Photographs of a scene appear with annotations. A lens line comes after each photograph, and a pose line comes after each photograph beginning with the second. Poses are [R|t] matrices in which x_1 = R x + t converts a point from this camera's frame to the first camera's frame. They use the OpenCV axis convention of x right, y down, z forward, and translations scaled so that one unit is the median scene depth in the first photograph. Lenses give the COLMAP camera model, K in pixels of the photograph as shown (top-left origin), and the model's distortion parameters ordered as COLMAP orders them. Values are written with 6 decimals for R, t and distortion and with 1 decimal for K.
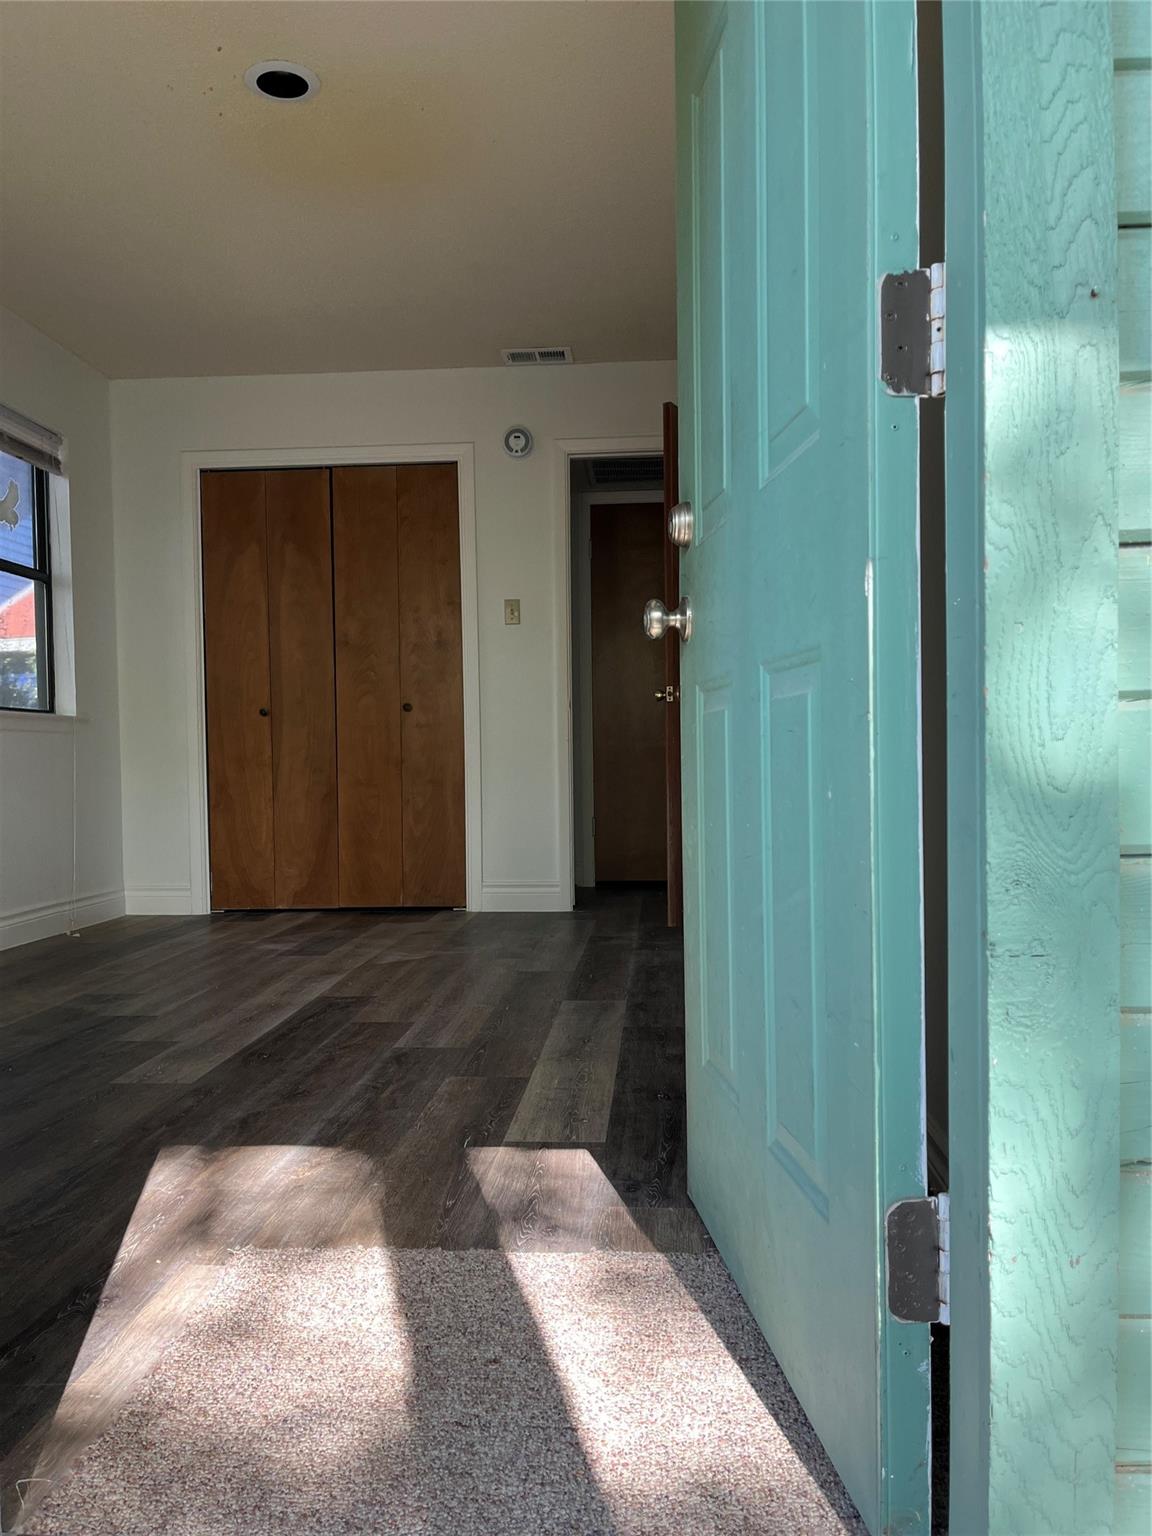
lens RADIAL K [[1150.5, 0, 565.2], [0, 1150.5, 766.8], [0, 0, 1]] dist [0.058951, -0.085763]
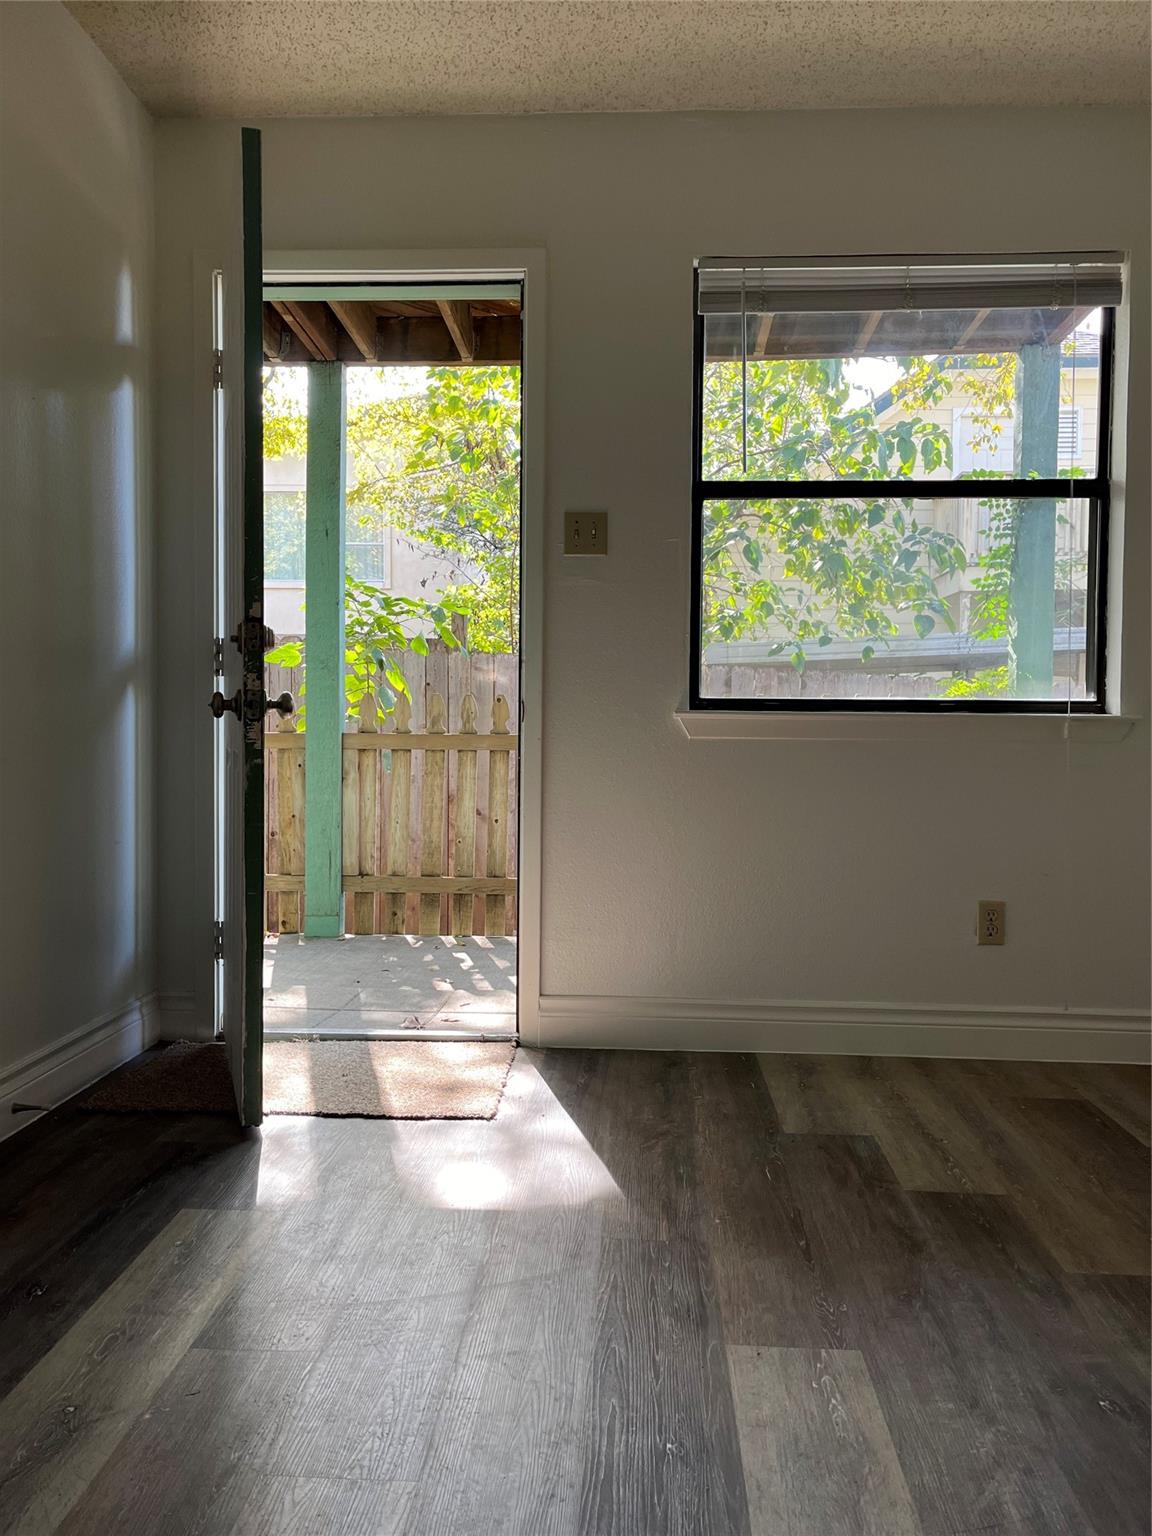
lens RADIAL K [[1150.5, 0, 565.2], [0, 1150.5, 766.8], [0, 0, 1]] dist [0.058951, -0.085763]
pose [[-0.999815, 0.004780, -0.018615, -0.240210], [0.004055, 0.999240, 0.038764, -0.074450], [0.018786, 0.038682, -0.999075, 1.742844]]
